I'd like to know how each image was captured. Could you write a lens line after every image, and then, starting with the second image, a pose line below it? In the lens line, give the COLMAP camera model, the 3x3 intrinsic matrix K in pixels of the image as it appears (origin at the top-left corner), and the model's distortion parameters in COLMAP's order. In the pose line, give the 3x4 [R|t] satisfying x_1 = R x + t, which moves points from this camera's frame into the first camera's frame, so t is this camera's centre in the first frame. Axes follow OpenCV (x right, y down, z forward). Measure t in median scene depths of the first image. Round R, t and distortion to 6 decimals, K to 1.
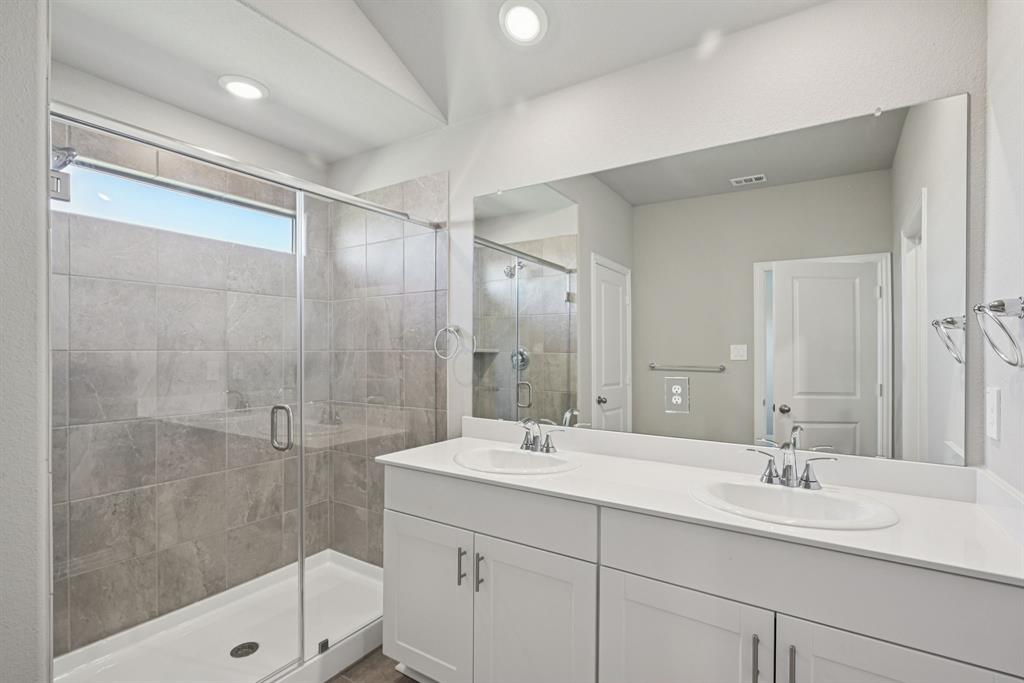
lens RADIAL K [[498.3, 0, 477.1], [0, 498.3, 352.5], [0, 0, 1]] dist [0.002759, -0.001541]
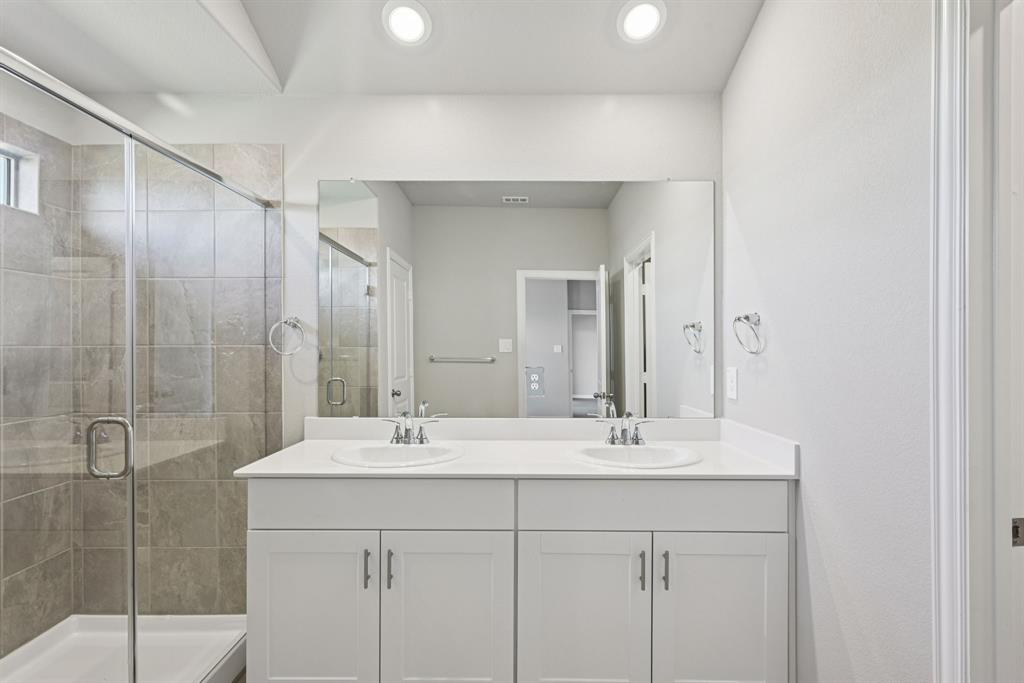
lens RADIAL K [[505.8, 0, 515.9], [0, 505.8, 344.0], [0, 0, 1]] dist [0.002653, -0.000329]
pose [[0.829529, -0.002420, 0.558458, -0.202286], [0.004507, 0.999987, -0.002361, -0.002012], [-0.558446, 0.004476, 0.829529, 0.012478]]
